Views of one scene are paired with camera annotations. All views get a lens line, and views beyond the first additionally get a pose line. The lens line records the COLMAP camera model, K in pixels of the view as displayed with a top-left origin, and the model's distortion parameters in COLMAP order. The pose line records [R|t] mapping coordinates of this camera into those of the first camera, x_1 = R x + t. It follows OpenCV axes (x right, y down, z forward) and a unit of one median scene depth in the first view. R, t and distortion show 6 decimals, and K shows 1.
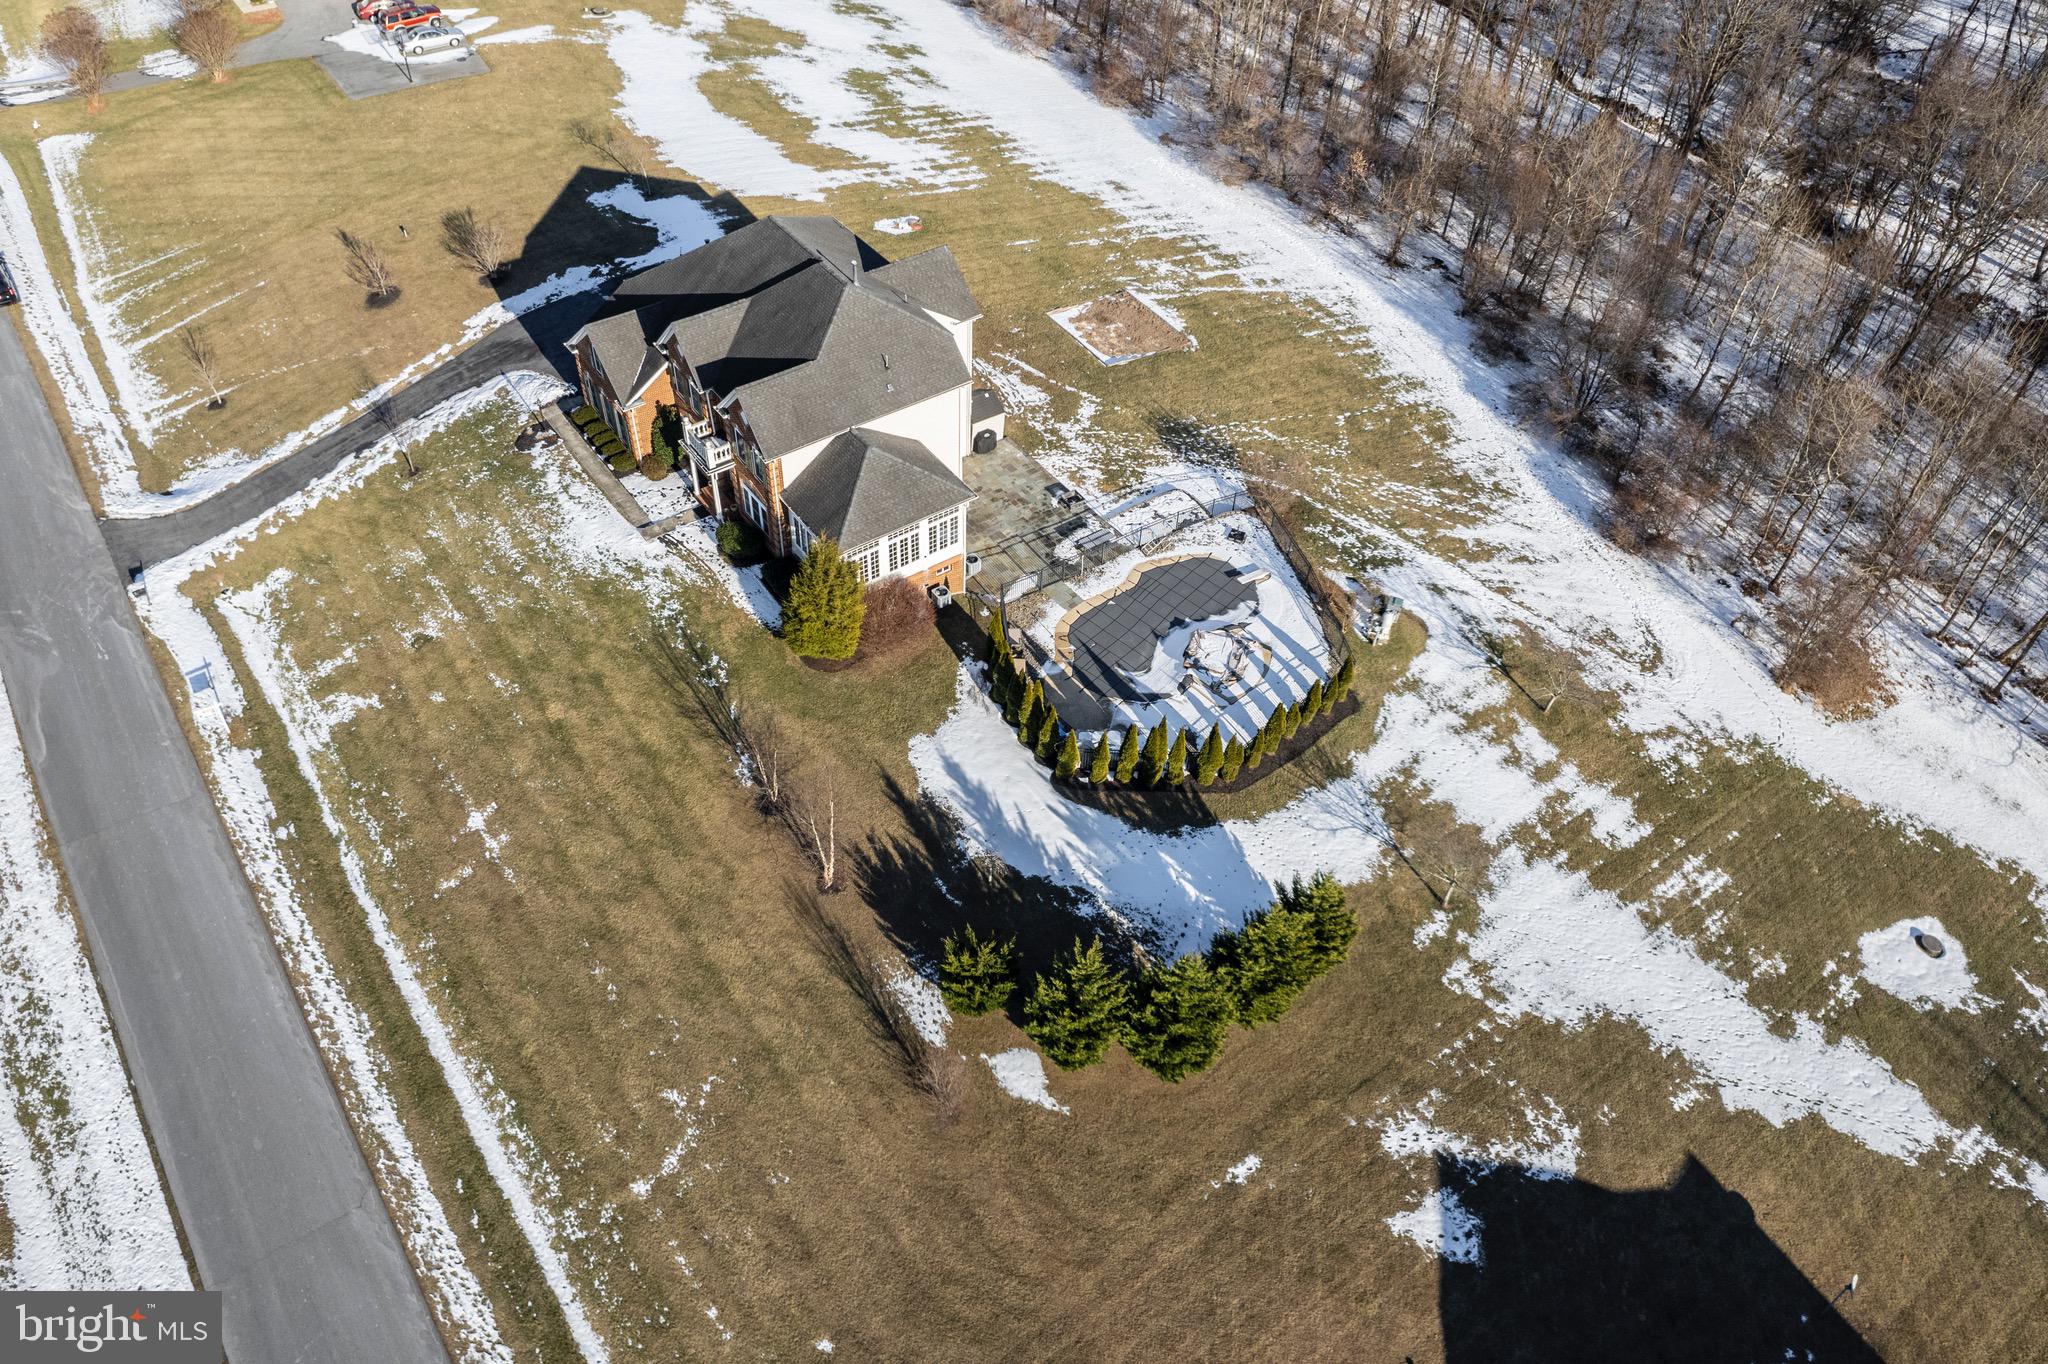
lens RADIAL K [[1418.3, 0, 1036.1], [0, 1418.3, 688.8], [0, 0, 1]] dist [-0.062871, 0.039896]
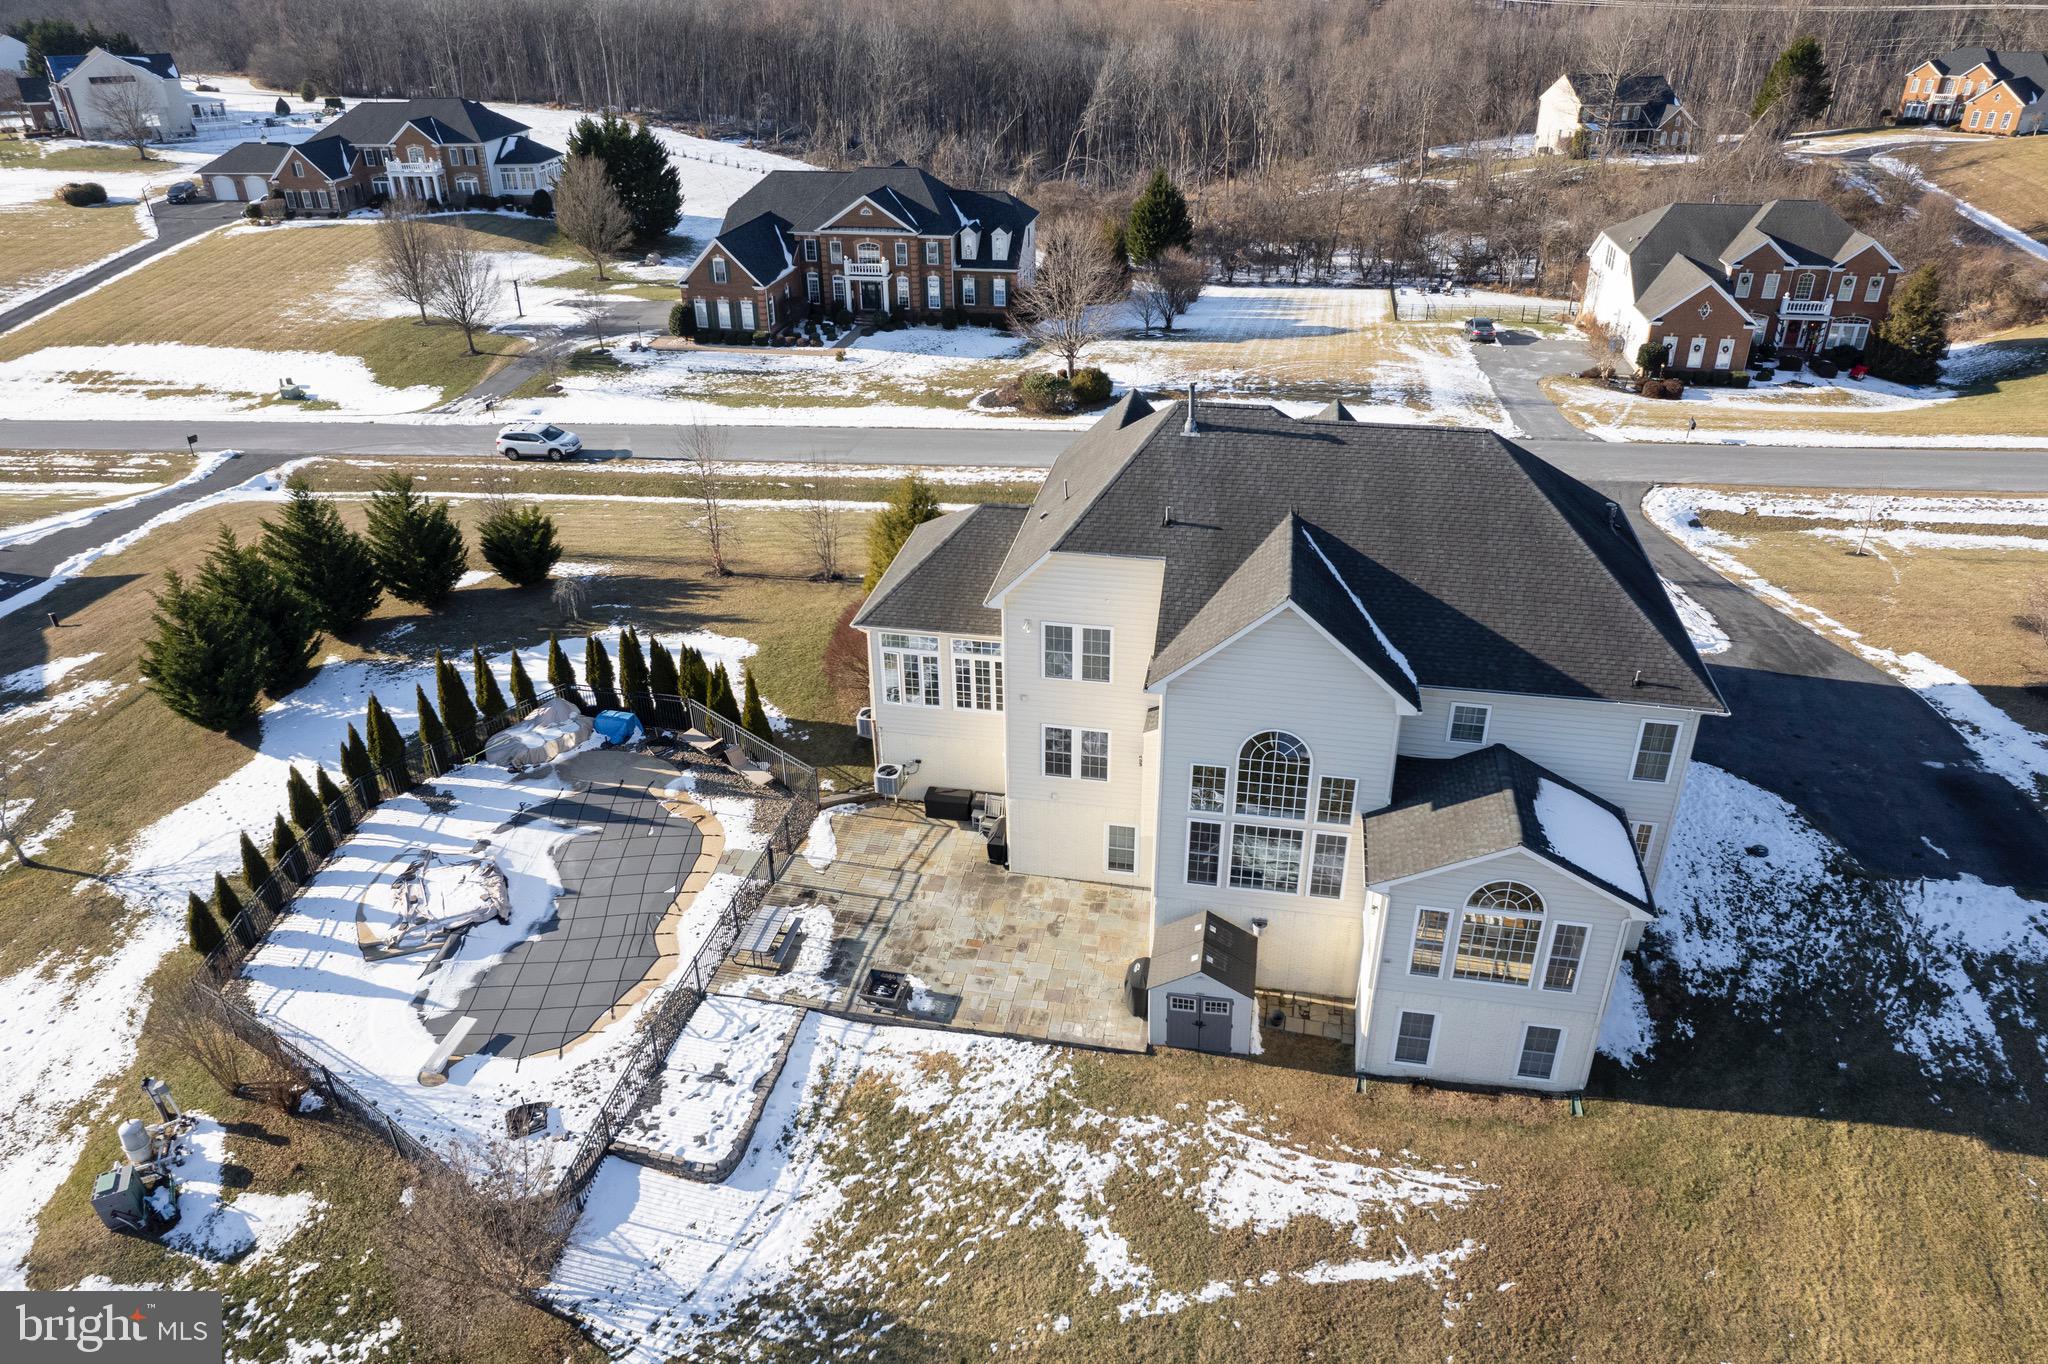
lens RADIAL K [[1313.2, 0, 1032.9], [0, 1313.2, 696.3], [0, 0, 1]] dist [-0.066850, 0.058814]
pose [[-0.732917, 0.315003, -0.602998, 0.245404], [-0.507917, 0.336315, 0.793040, -0.595700], [0.452607, 0.887505, -0.086495, 1.064038]]
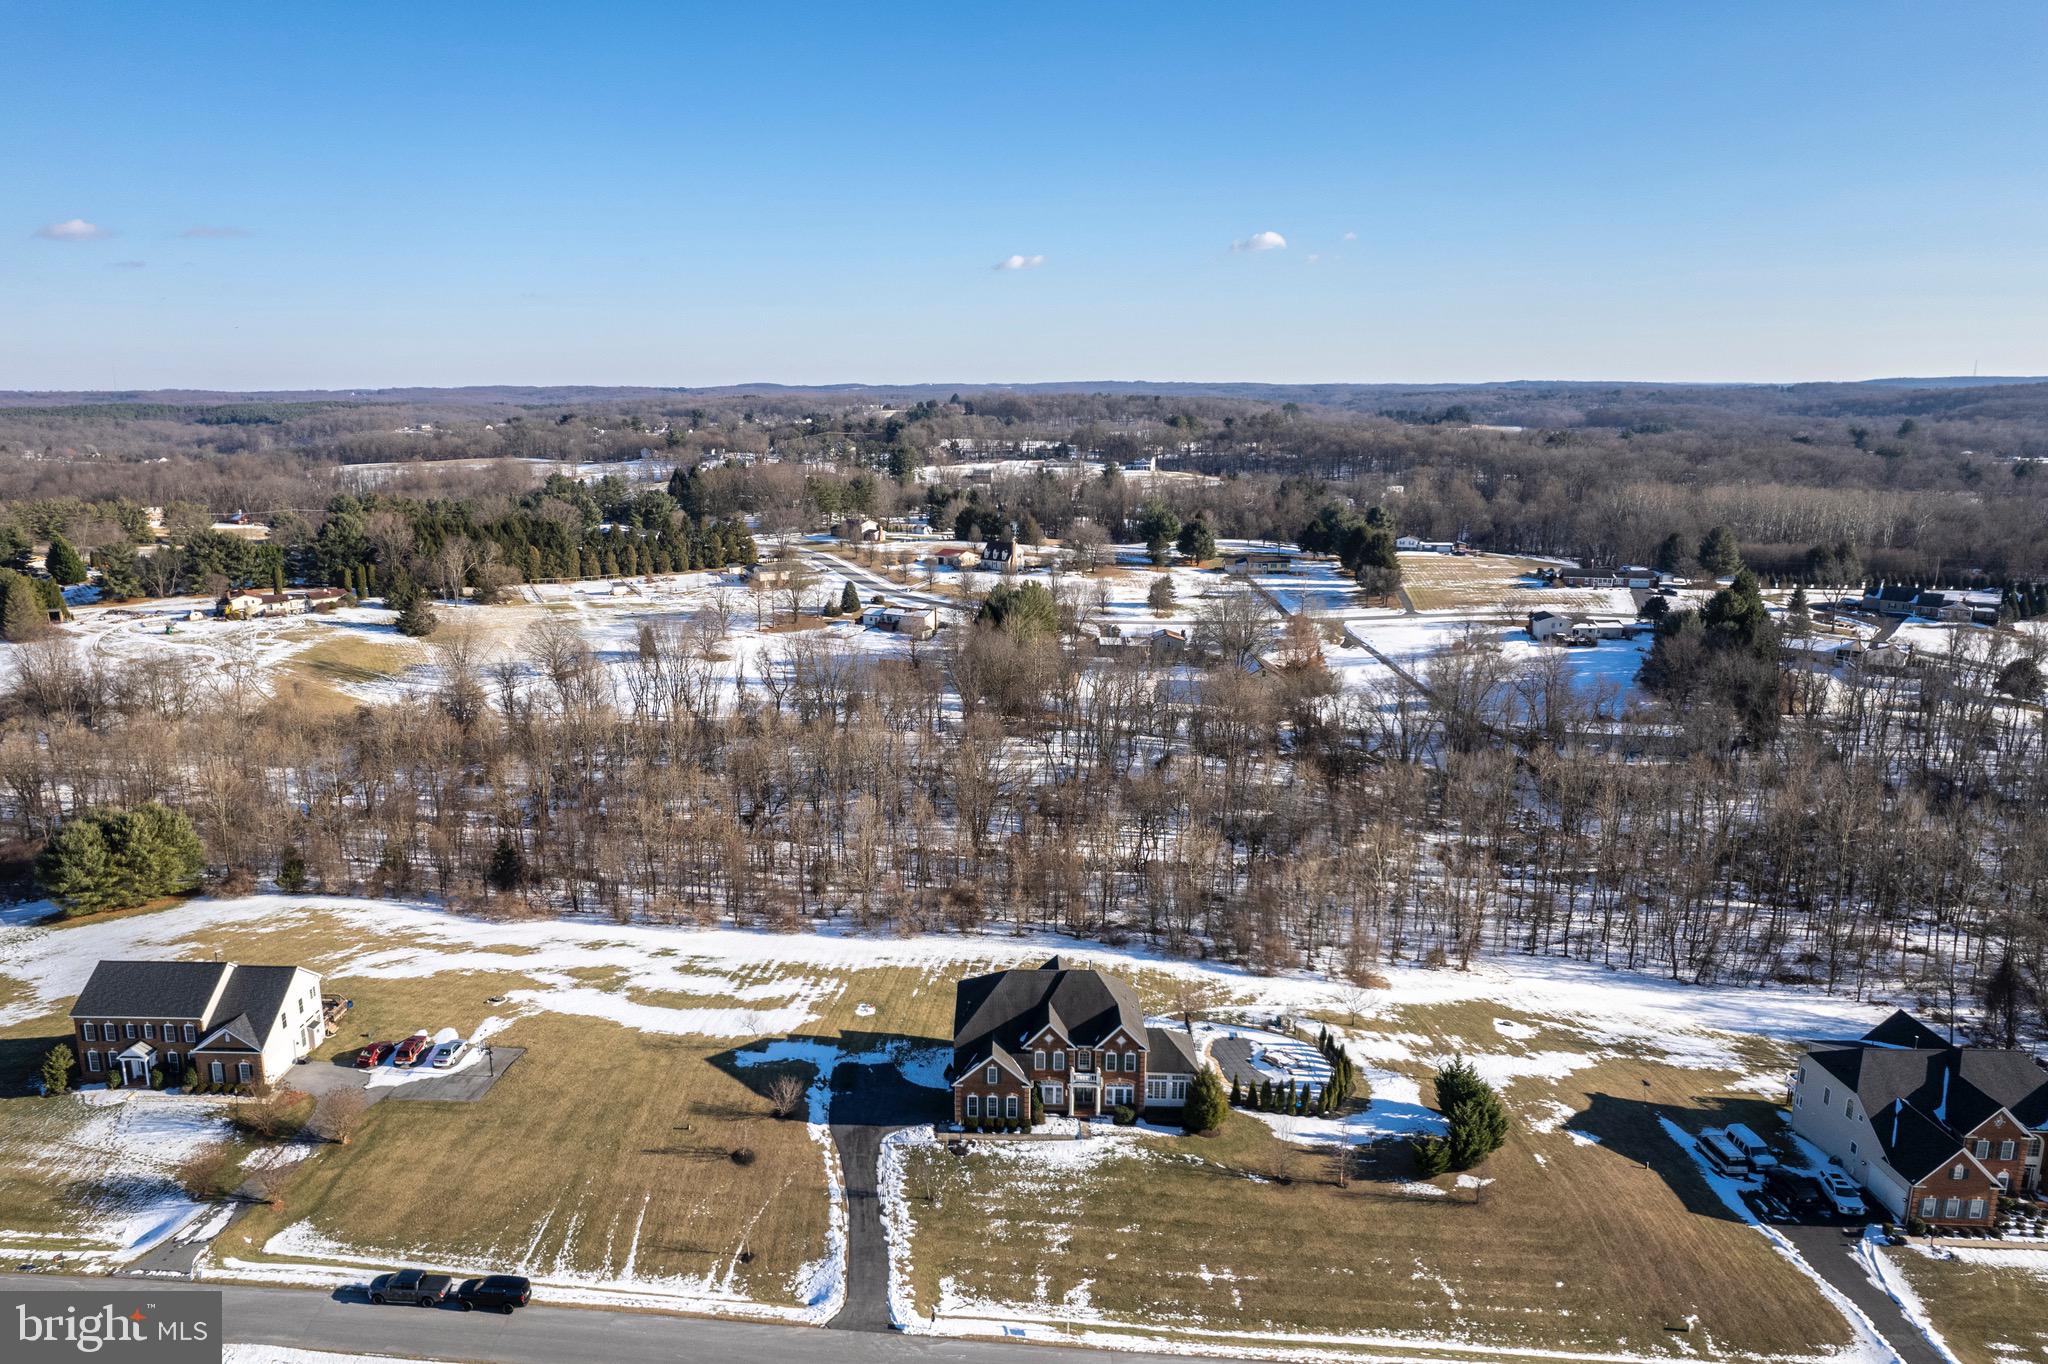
lens RADIAL K [[1352.8, 0, 918.8], [0, 1352.8, 676.4], [0, 0, 1]] dist [-0.027510, 0.001933]
pose [[0.643684, -0.201888, 0.738182, -1.553343], [0.579299, 0.758846, -0.297601, -0.168066], [-0.500084, 0.619189, 0.605410, -0.290049]]
